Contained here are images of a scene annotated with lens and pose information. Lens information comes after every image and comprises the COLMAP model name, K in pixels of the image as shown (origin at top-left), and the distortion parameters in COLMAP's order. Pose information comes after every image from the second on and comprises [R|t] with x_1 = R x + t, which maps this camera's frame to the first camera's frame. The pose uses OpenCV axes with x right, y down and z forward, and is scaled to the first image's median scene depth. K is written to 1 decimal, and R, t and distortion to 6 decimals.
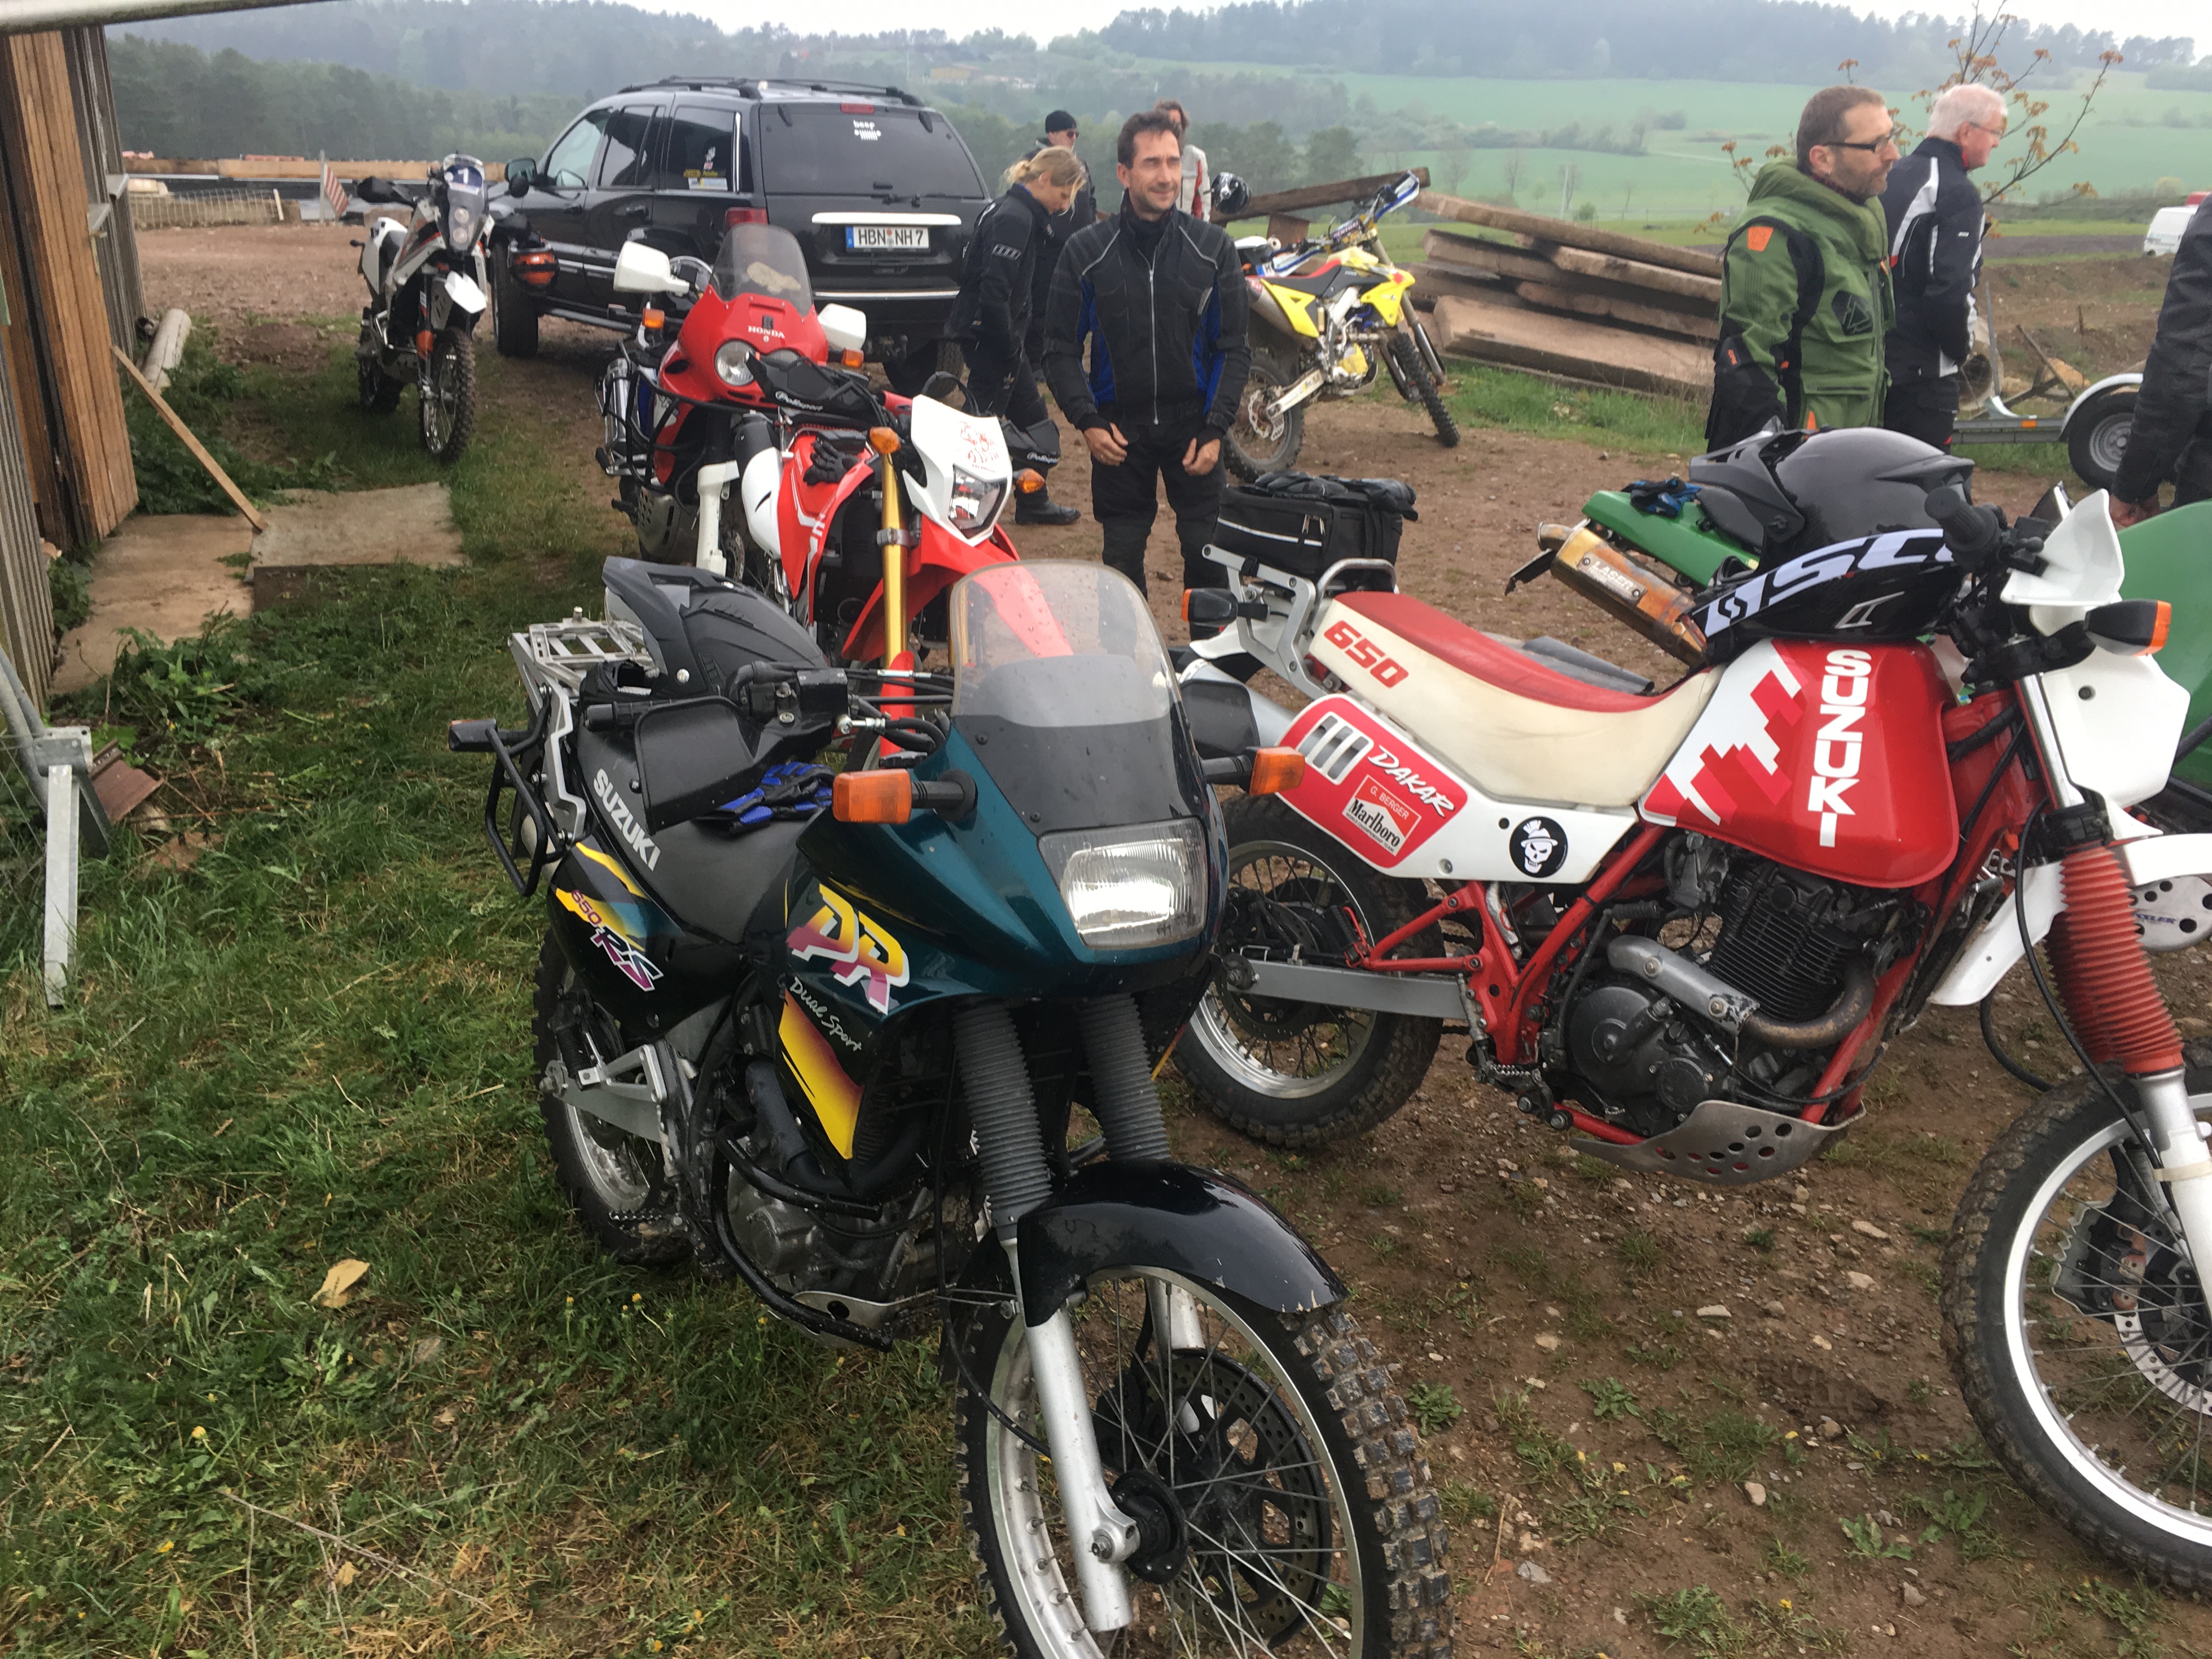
lens RADIAL K [[1884.0, 0, 1105.4], [0, 1884.0, 826.8], [0, 0, 1]] dist [0.046093, -0.020087]
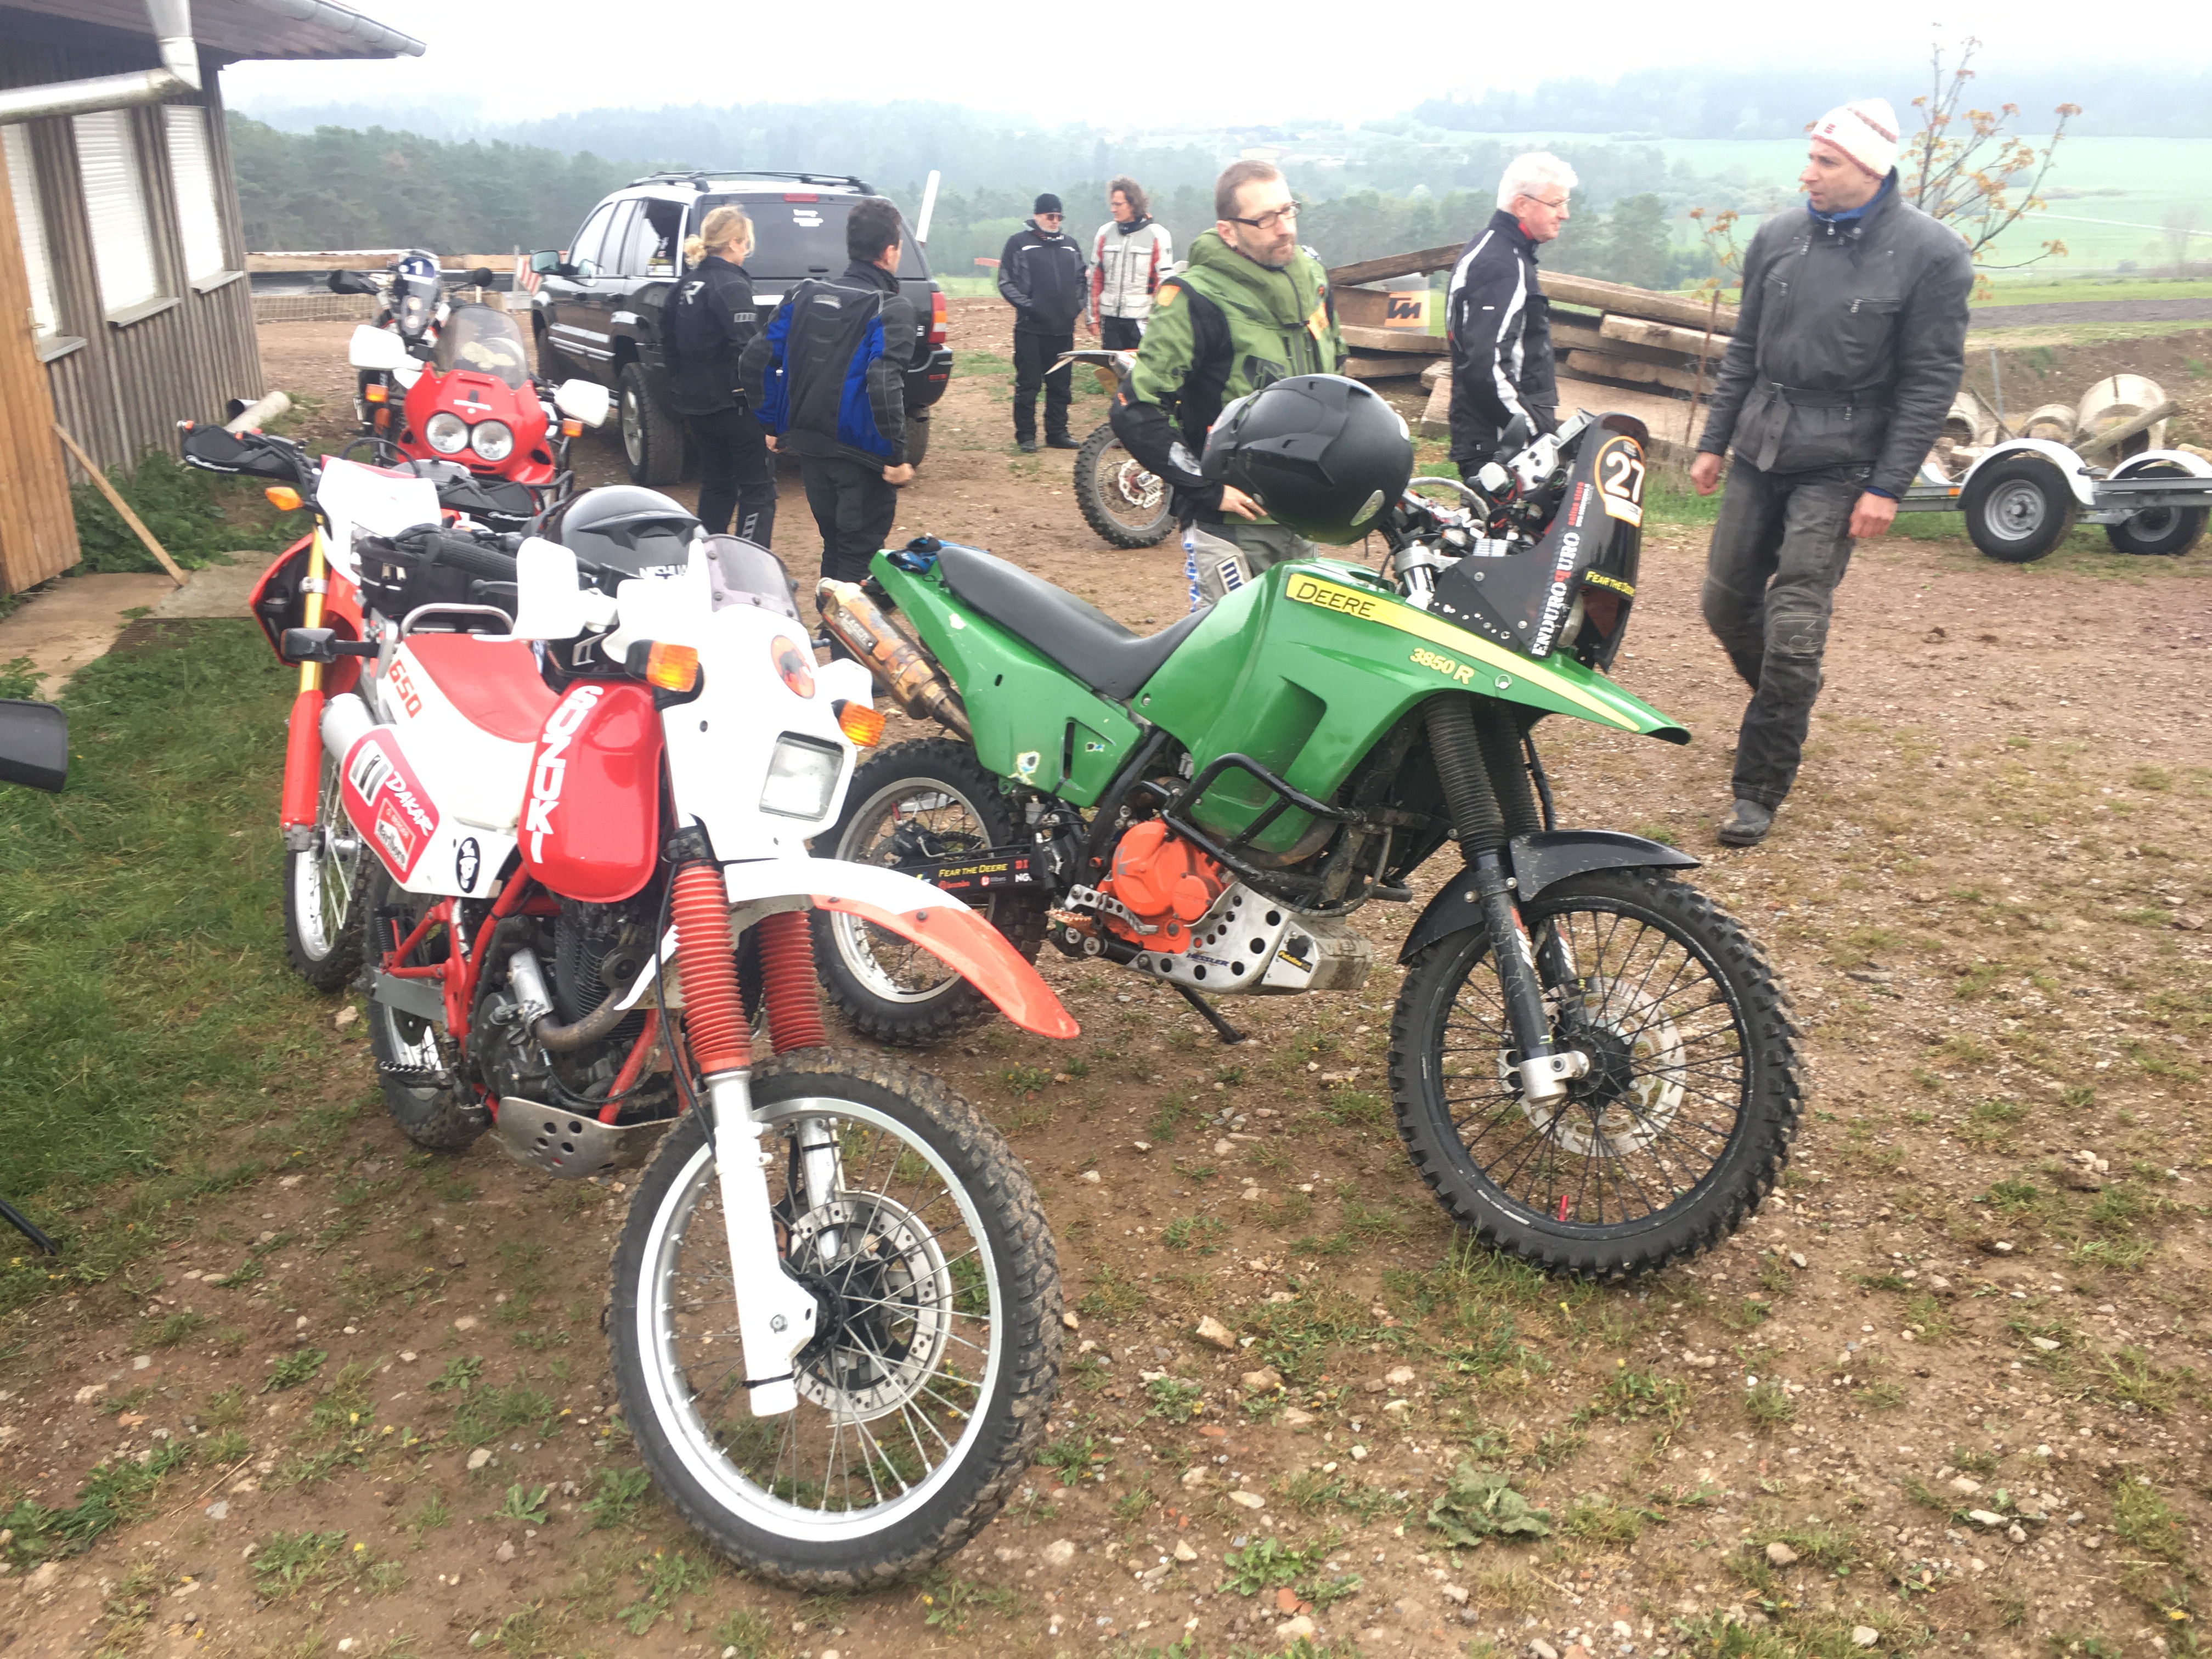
lens RADIAL K [[1884.0, 0, 1114.7], [0, 1884.0, 832.3], [0, 0, 1]] dist [0.046093, -0.020087]
pose [[0.987257, 0.026733, -0.156875, 0.361233], [-0.032057, 0.998989, -0.031506, 0.006744], [0.155874, 0.036133, 0.987116, -0.011636]]
